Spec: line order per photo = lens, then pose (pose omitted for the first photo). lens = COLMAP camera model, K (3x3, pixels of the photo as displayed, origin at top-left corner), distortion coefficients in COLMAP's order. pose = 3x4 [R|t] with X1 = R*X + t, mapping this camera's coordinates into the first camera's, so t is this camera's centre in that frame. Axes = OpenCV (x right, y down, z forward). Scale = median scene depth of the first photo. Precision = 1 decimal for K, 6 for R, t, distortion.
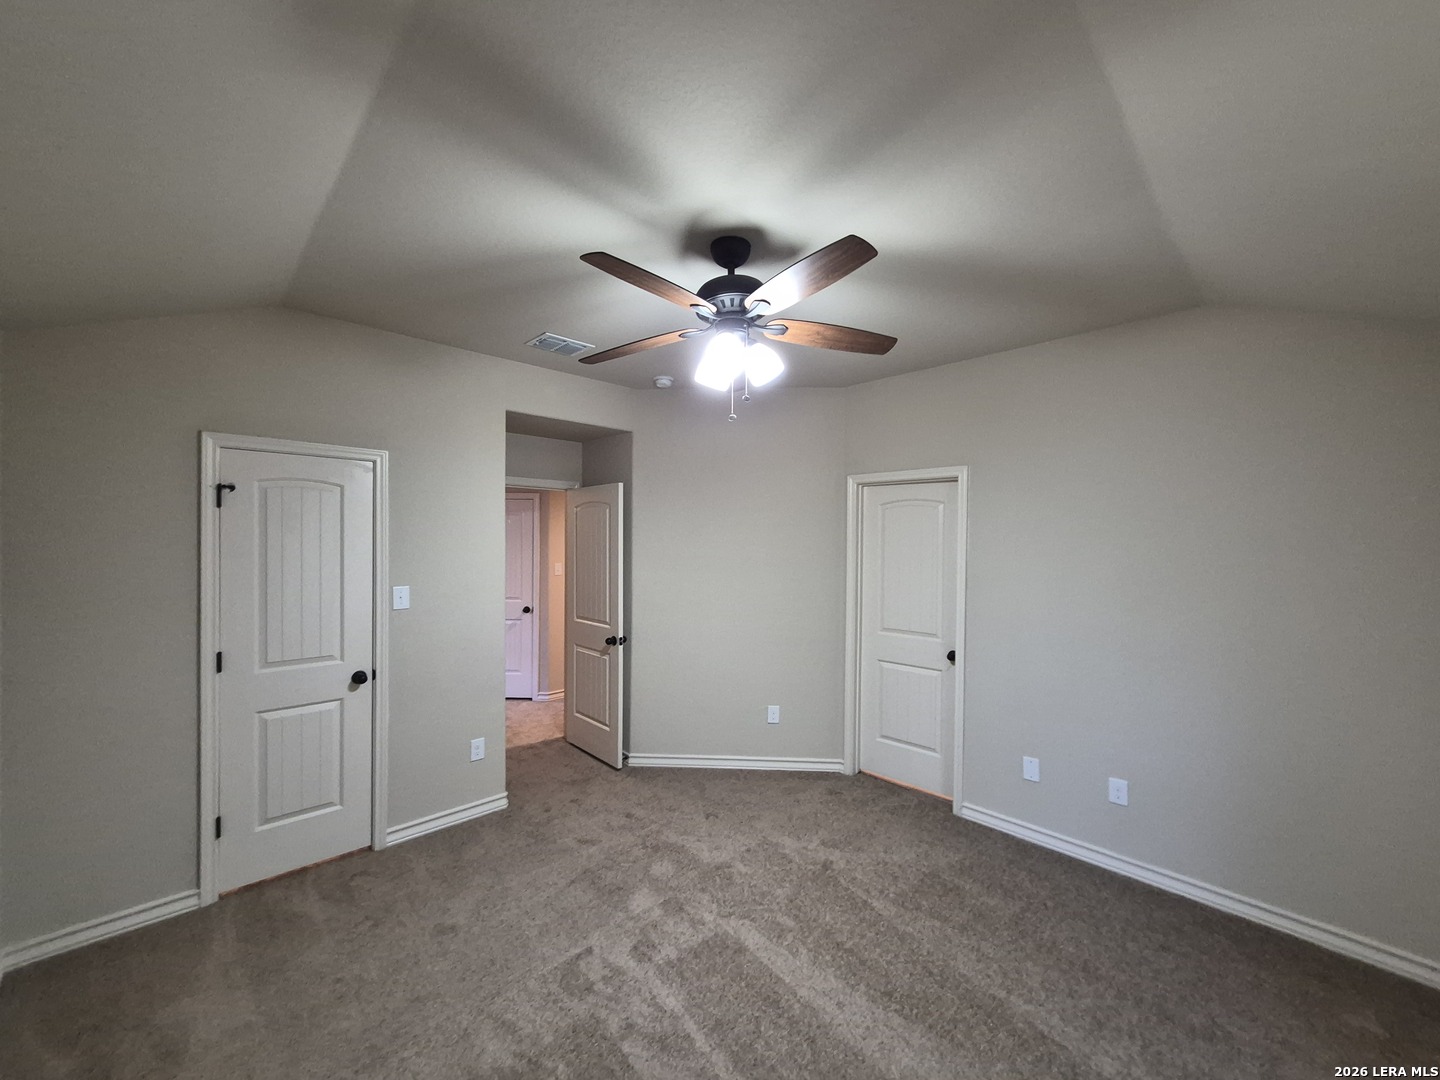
lens RADIAL K [[564.9, 0, 708.5], [0, 564.9, 539.9], [0, 0, 1]] dist [0.006811, 0.000622]
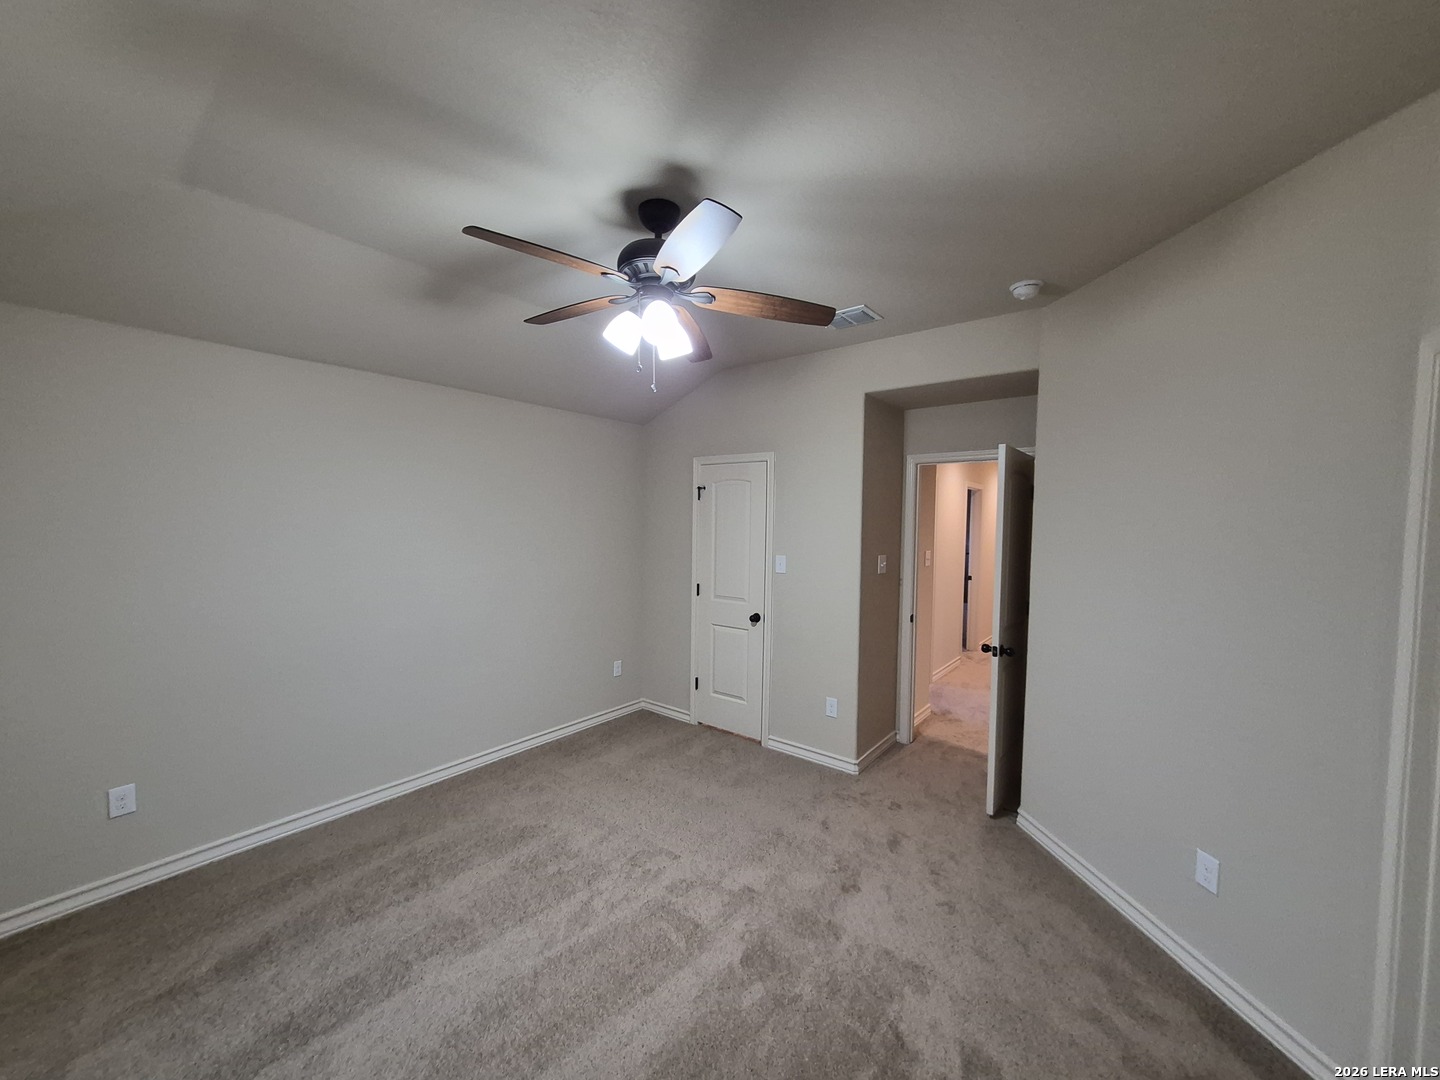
lens RADIAL K [[564.9, 0, 714.8], [0, 564.9, 549.4], [0, 0, 1]] dist [0.006811, 0.000622]
pose [[0.146860, 0.050386, -0.987873, 0.834094], [-0.011052, 0.998723, 0.049296, 0.006996], [0.989096, 0.003679, 0.147229, 0.782841]]
